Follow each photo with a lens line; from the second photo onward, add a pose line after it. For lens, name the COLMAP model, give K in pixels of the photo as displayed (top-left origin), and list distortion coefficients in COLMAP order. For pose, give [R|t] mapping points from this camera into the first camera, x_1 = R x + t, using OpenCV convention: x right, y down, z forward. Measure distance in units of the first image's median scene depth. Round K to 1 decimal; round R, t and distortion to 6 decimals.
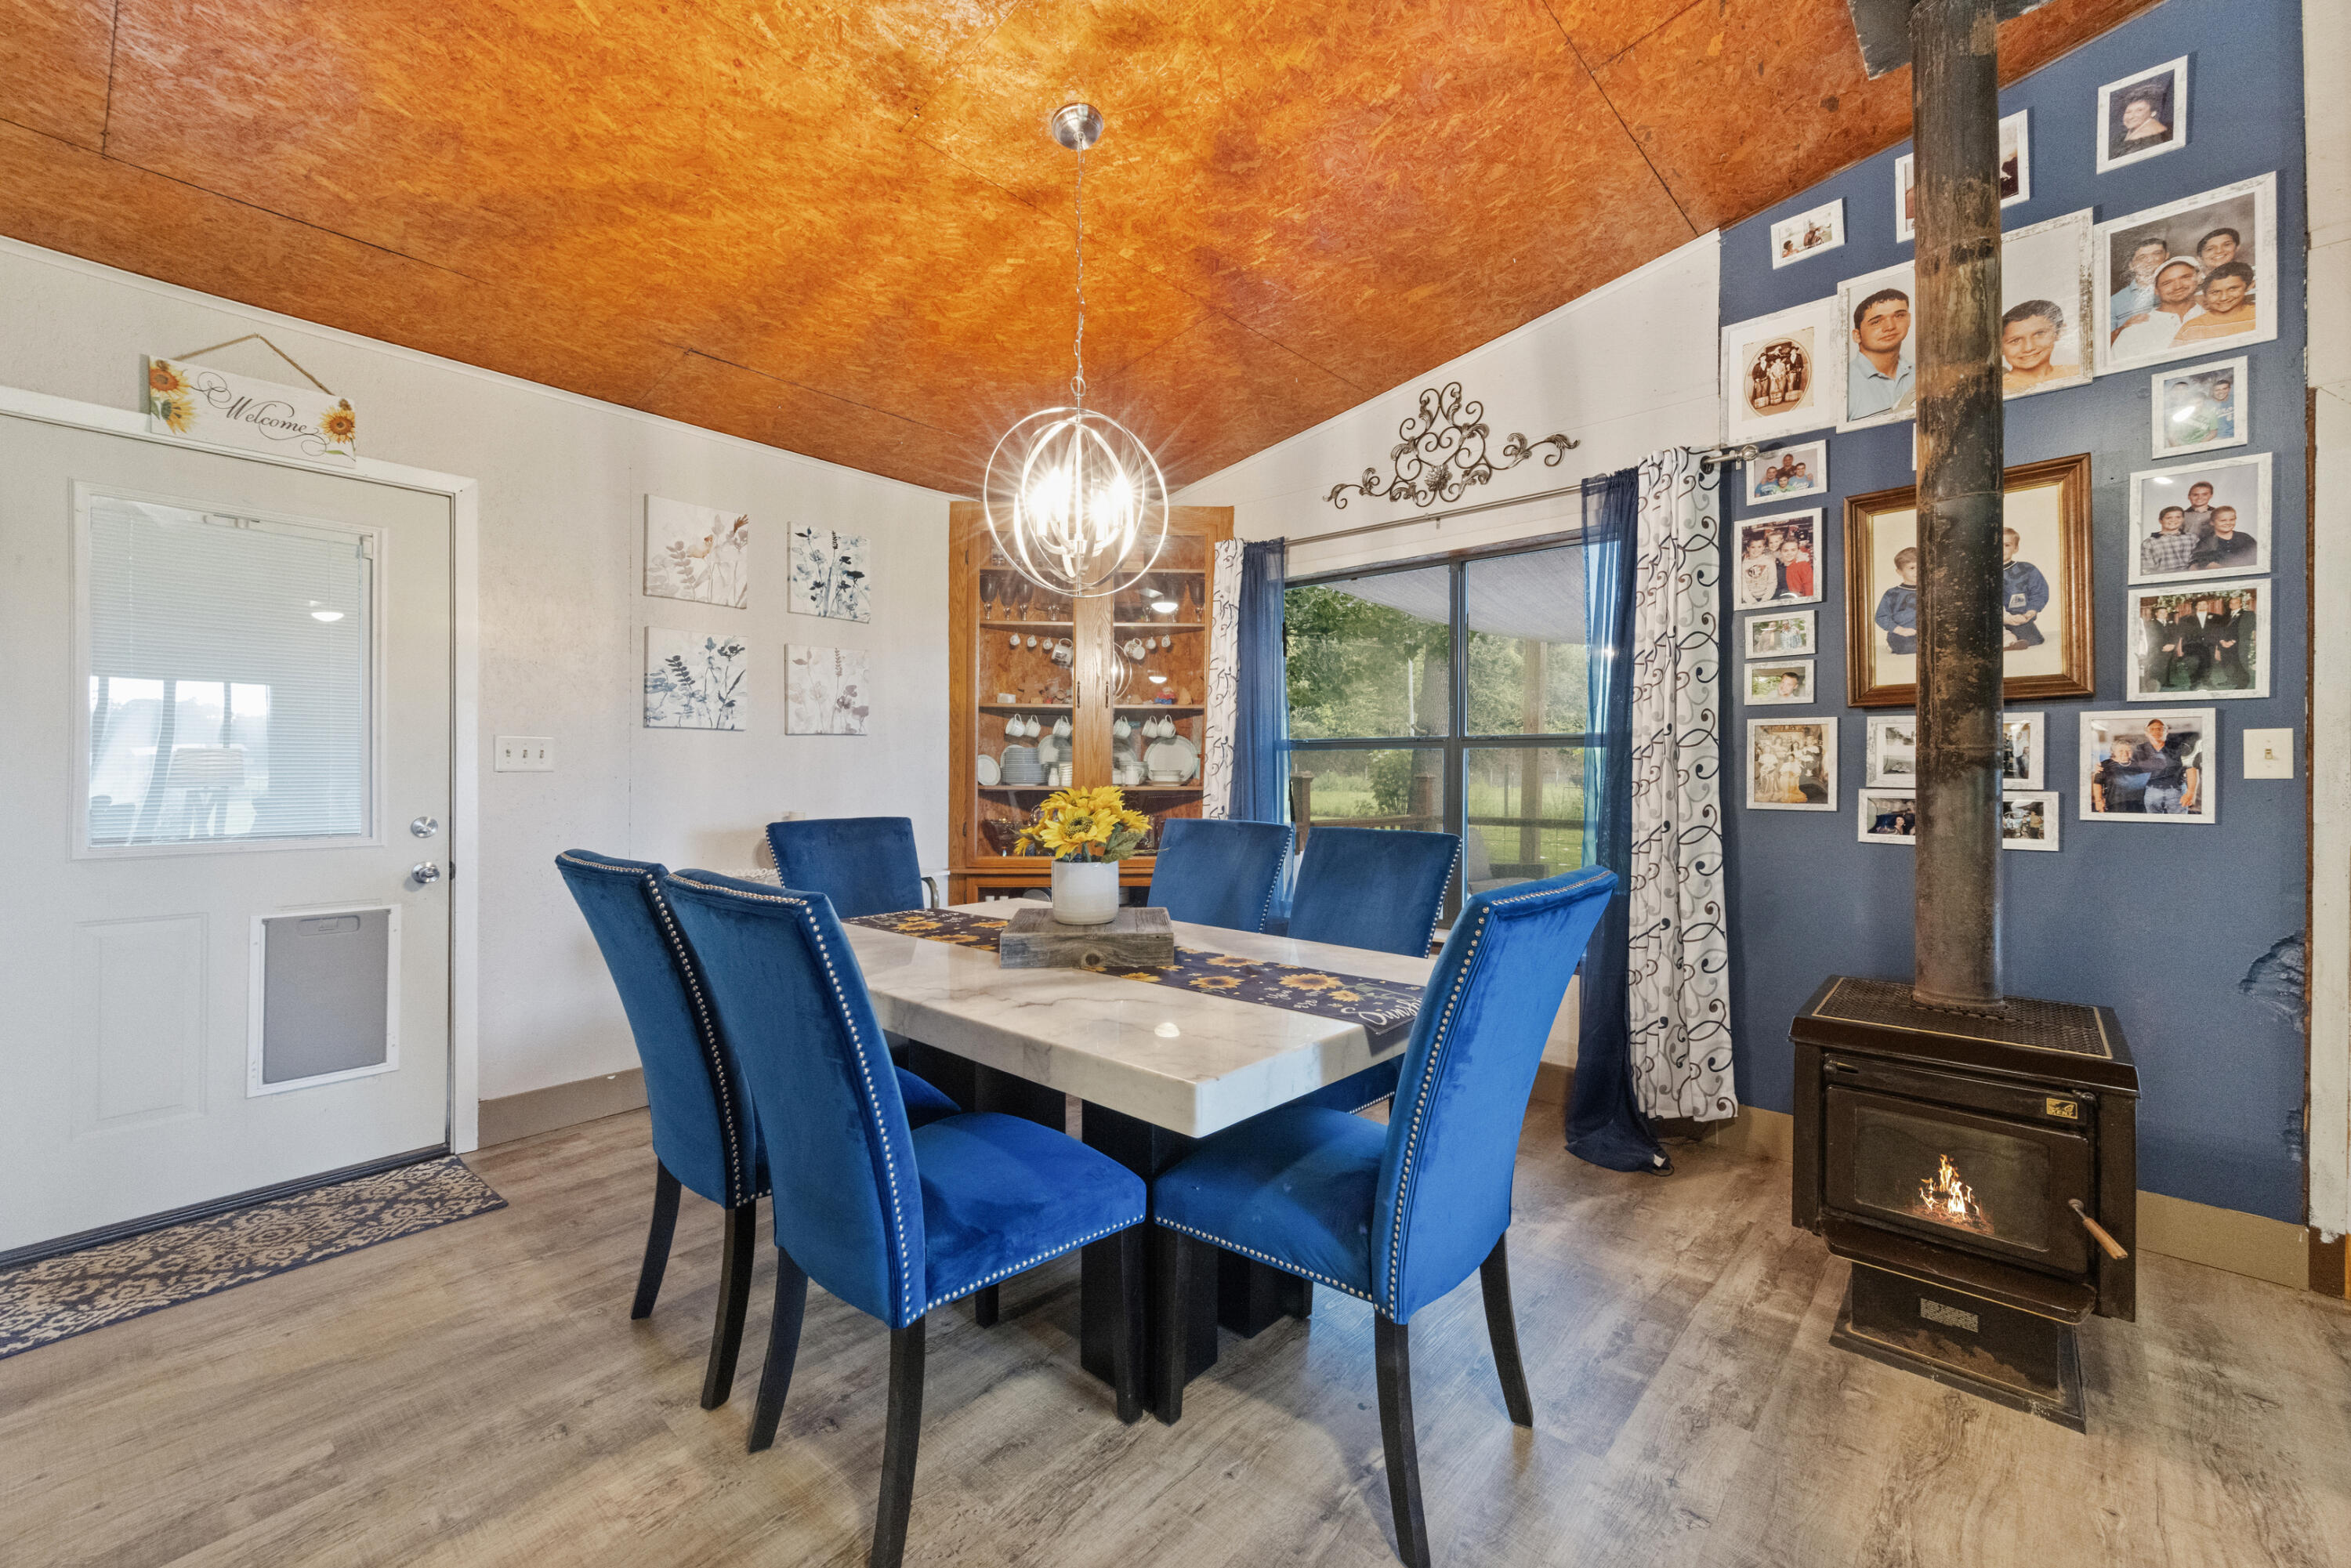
lens RADIAL K [[991.7, 0, 1122.8], [0, 991.7, 765.6], [0, 0, 1]] dist [0.064025, 0.000184]
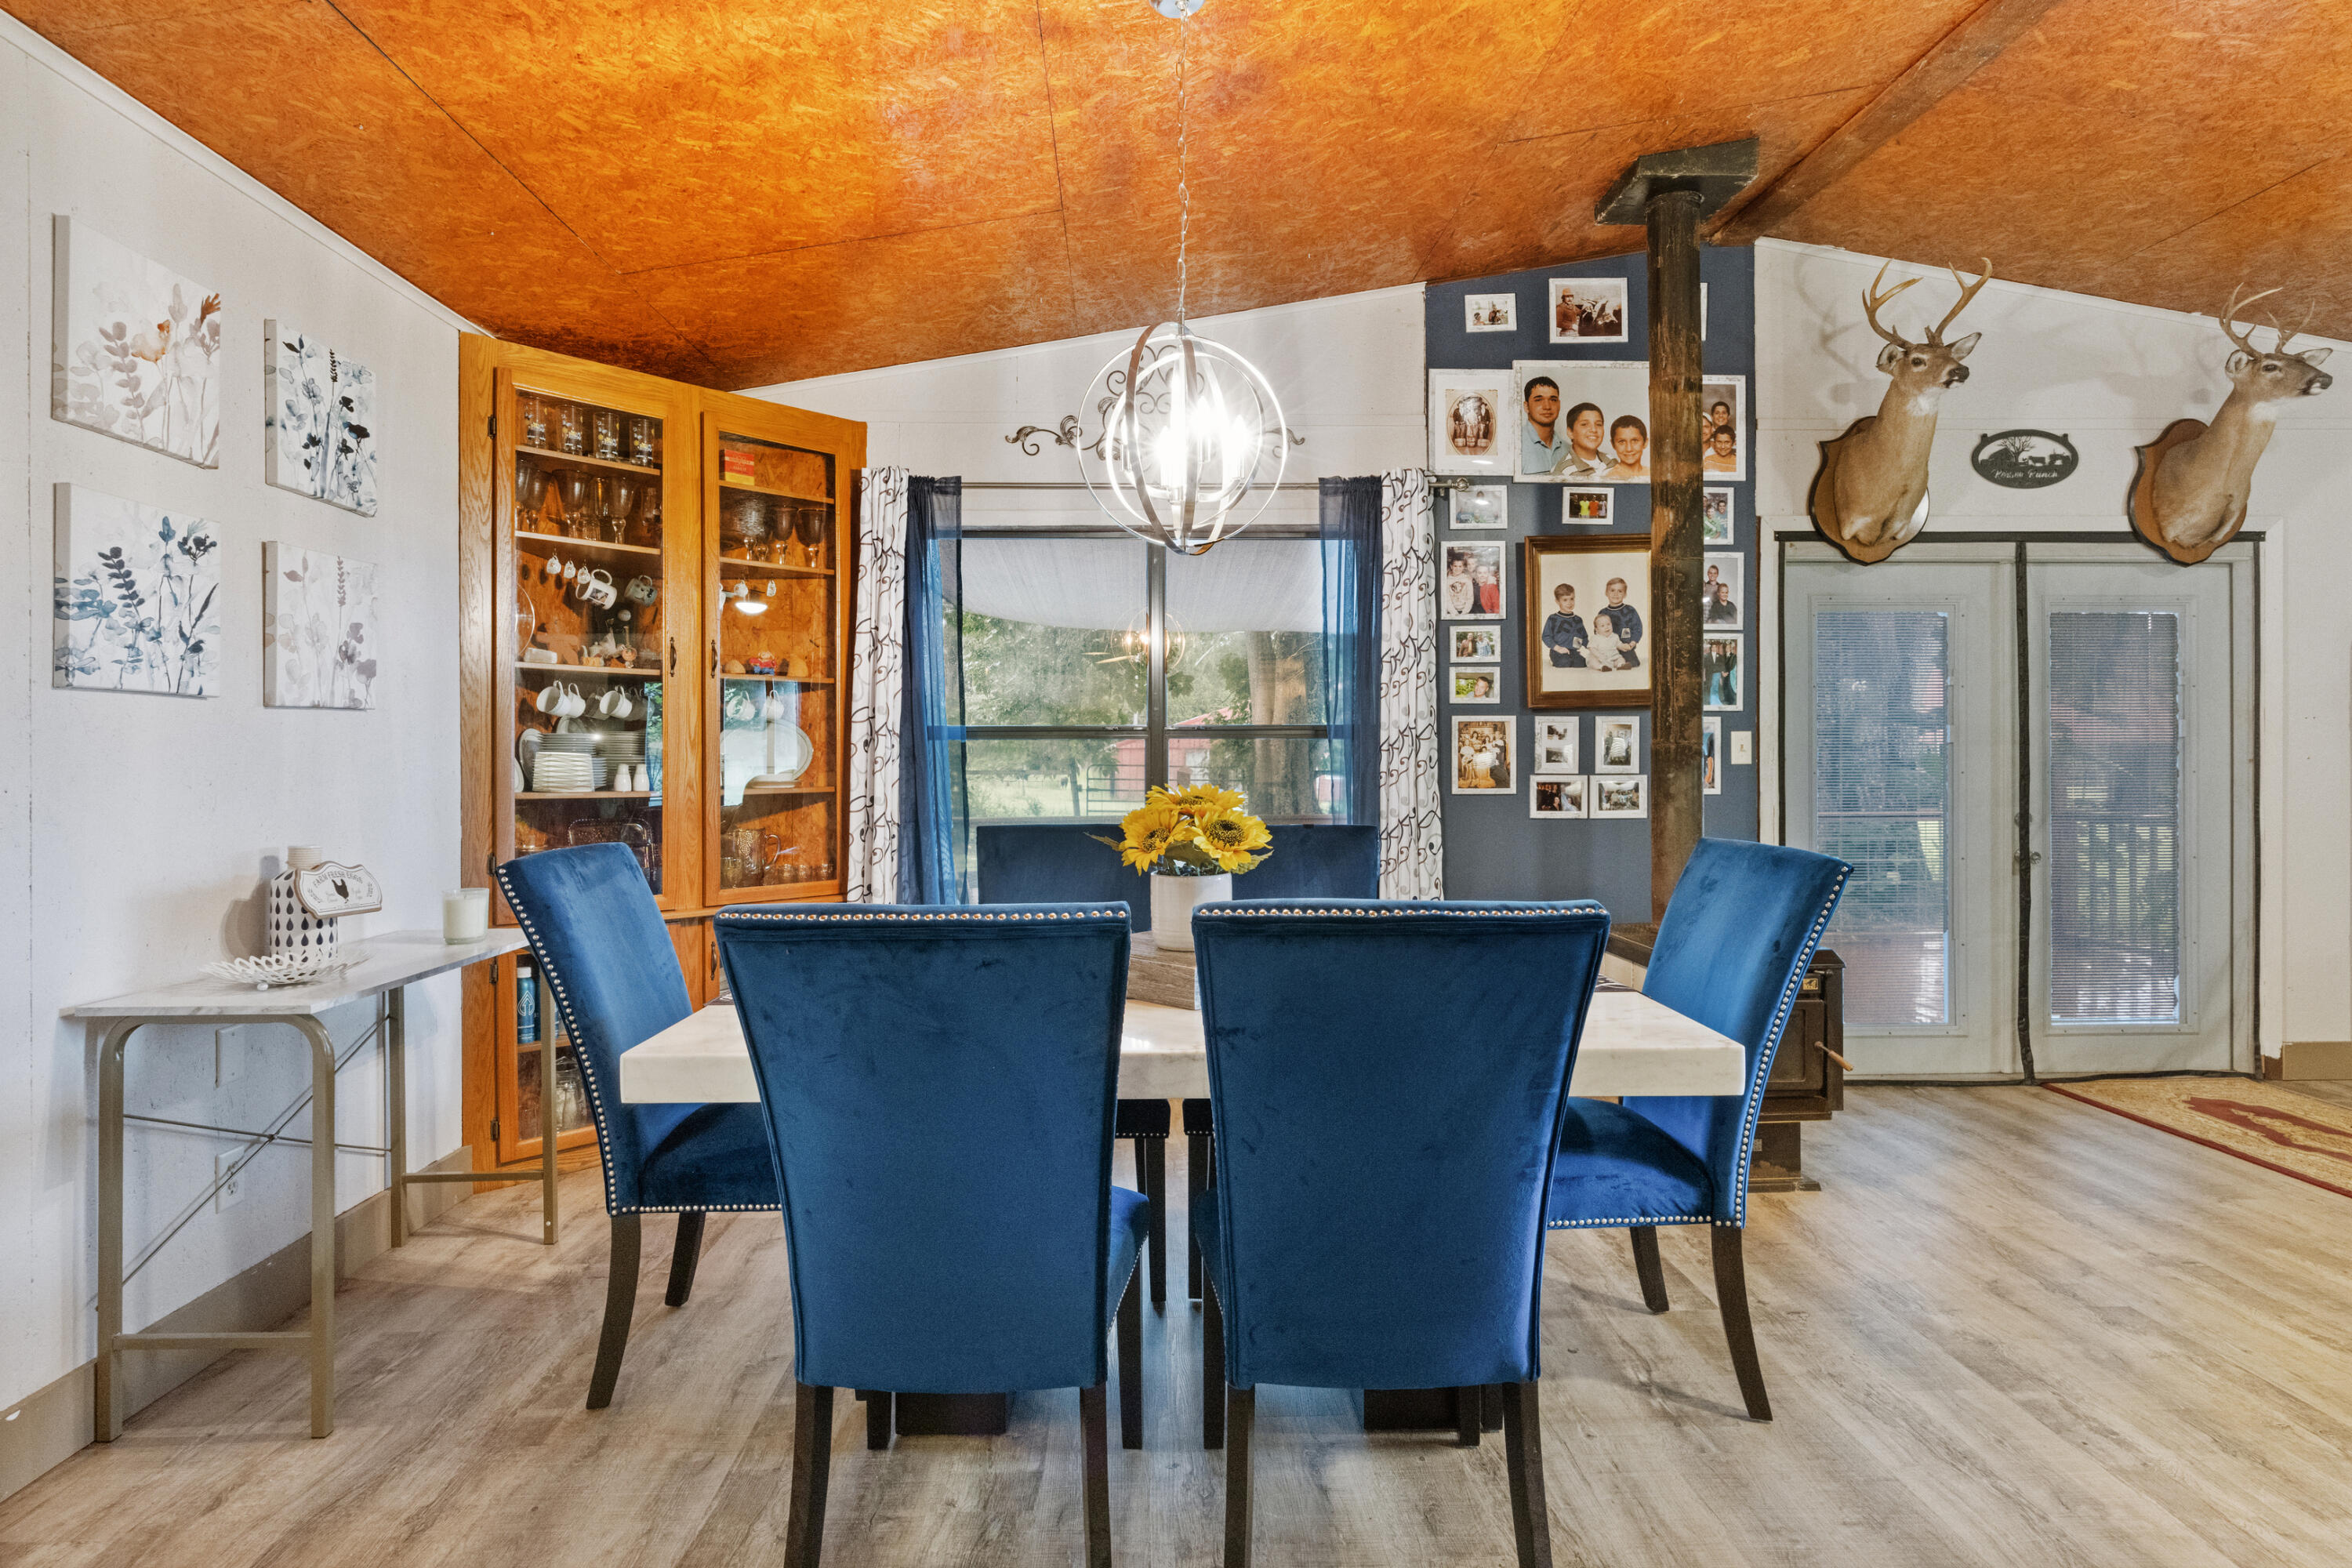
lens RADIAL K [[1247.2, 0, 1180.9], [0, 1247.2, 763.4], [0, 0, 1]] dist [-0.000272, 0.001115]
pose [[0.715861, -0.008214, 0.698194, -0.507422], [0.005197, 0.999966, 0.006436, -0.002355], [-0.698223, -0.000979, 0.715880, 0.181784]]
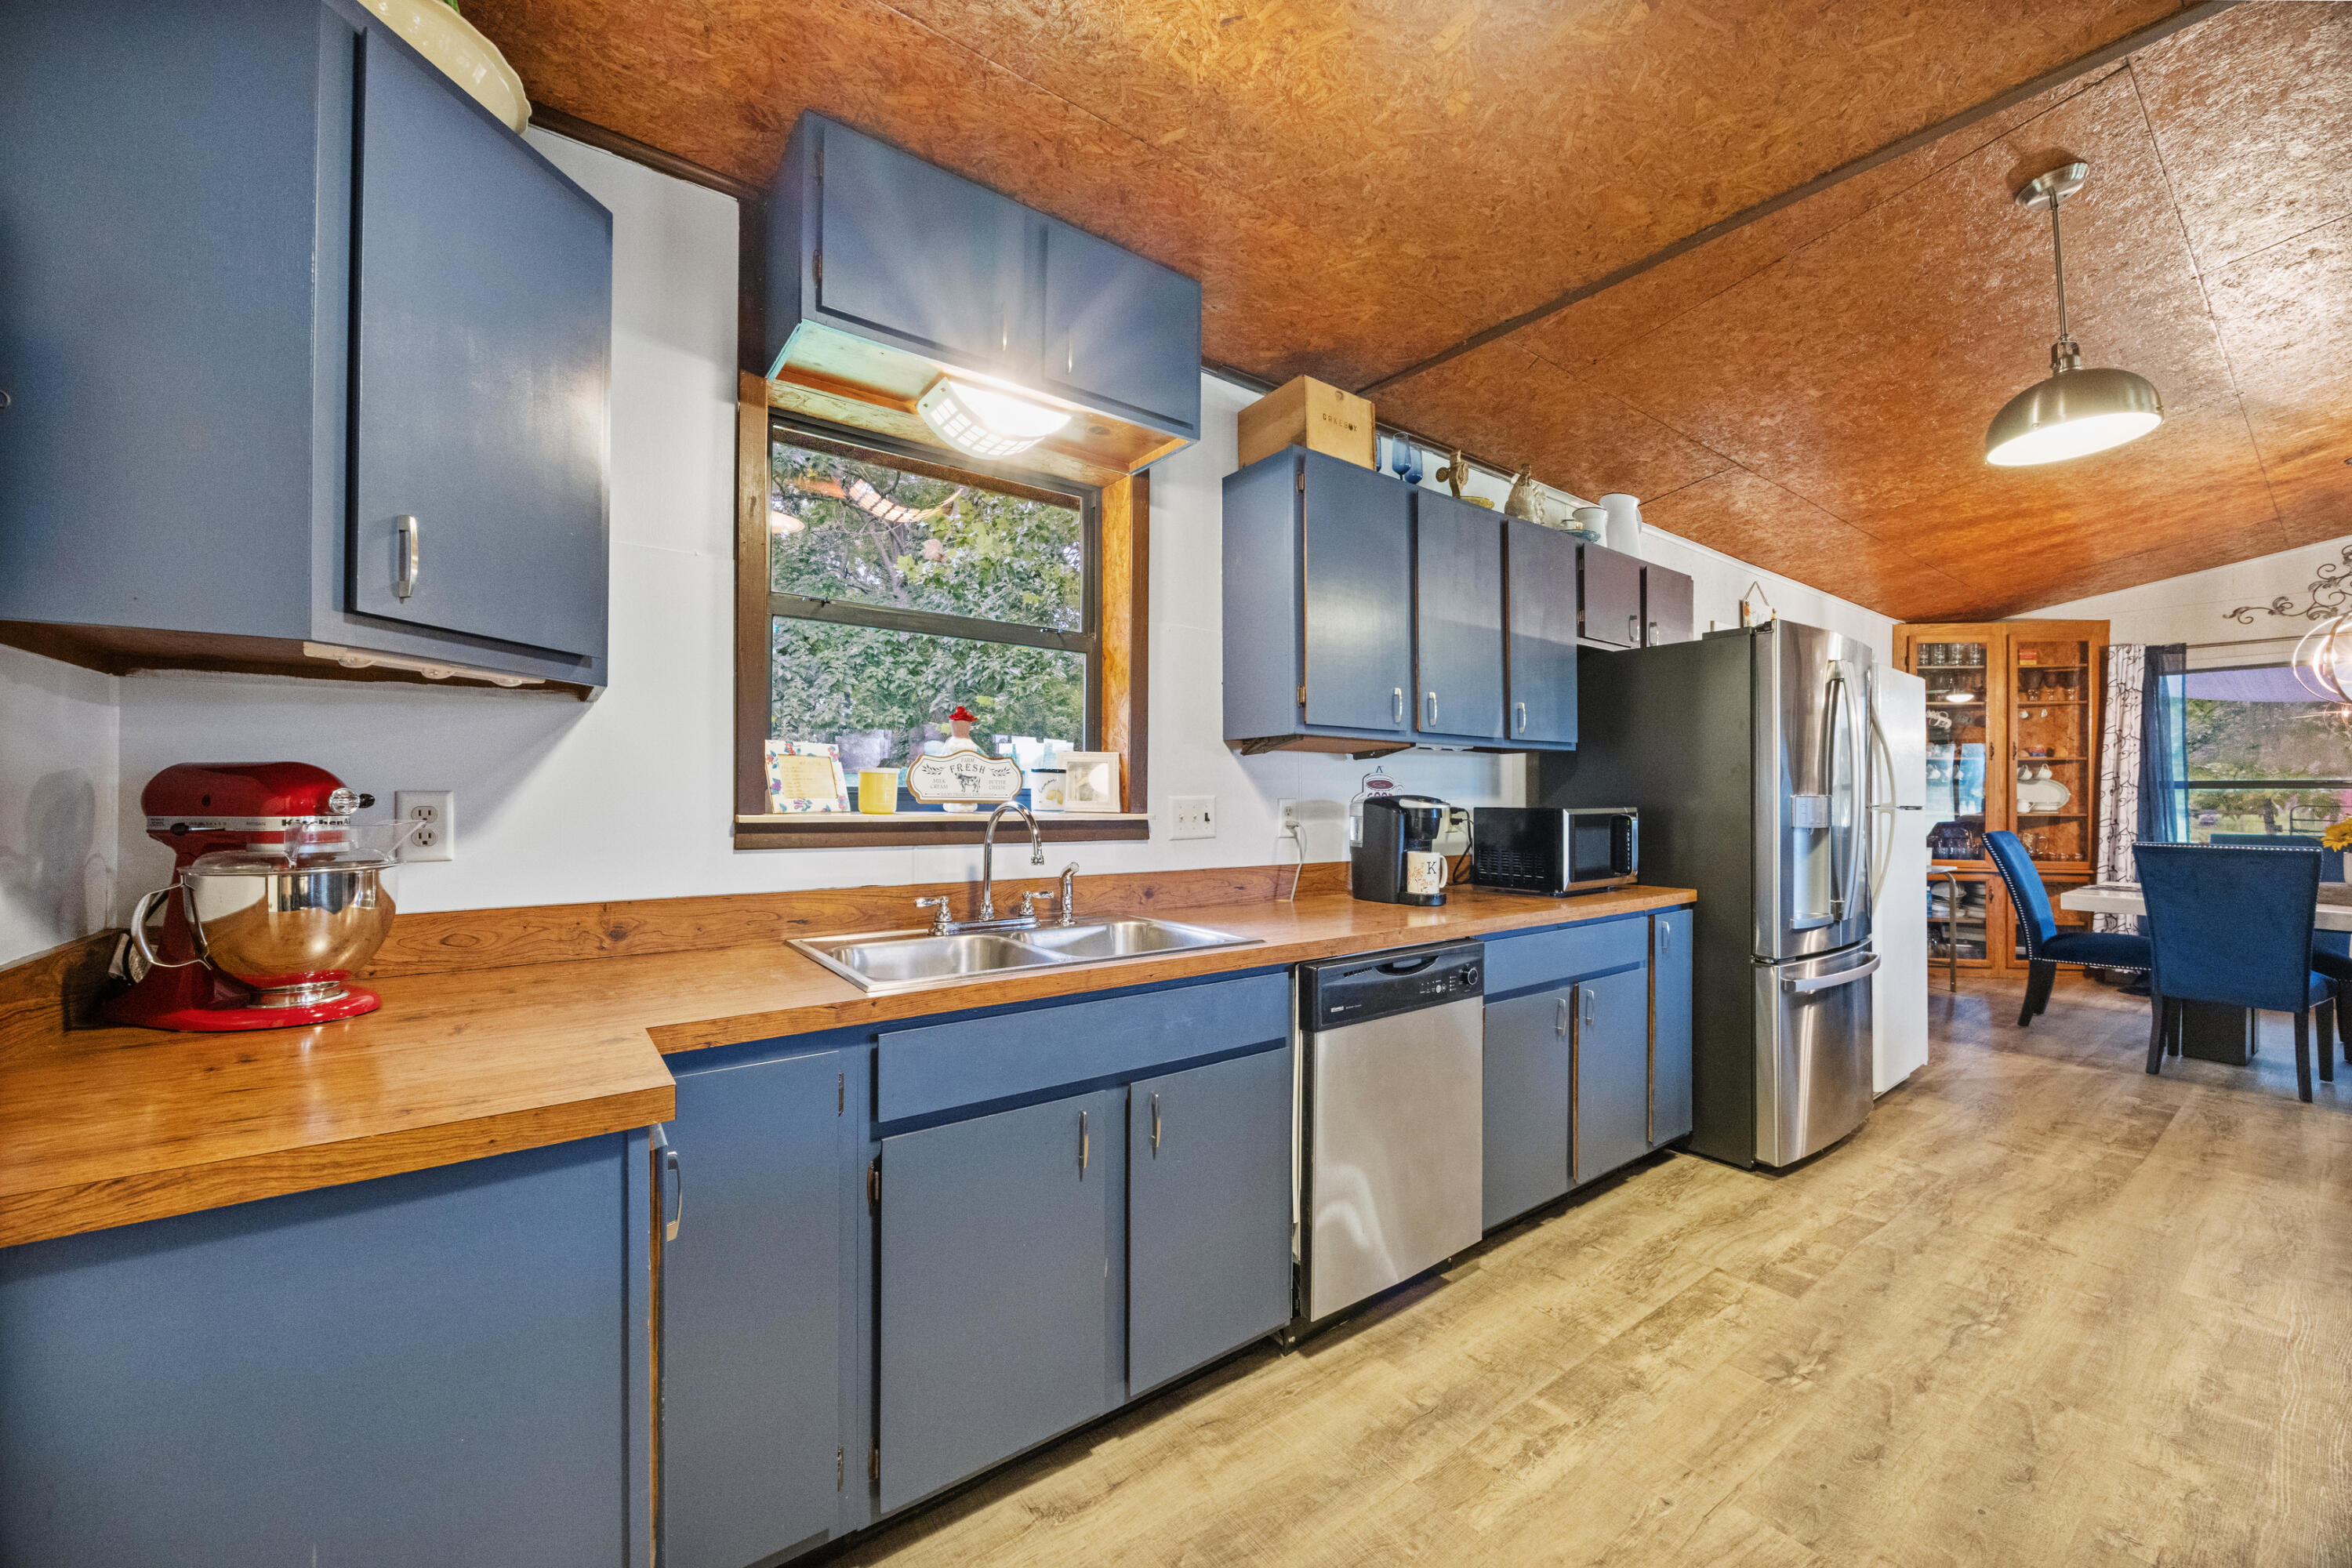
lens RADIAL K [[895.5, 0, 1179.0], [0, 895.5, 791.3], [0, 0, 1]] dist [-0.001605, 0.000019]
pose [[0.980950, -0.001380, -0.194254, -1.238117], [0.000418, 0.999987, -0.004989, -0.007484], [0.194259, 0.004813, 0.980939, -0.678756]]
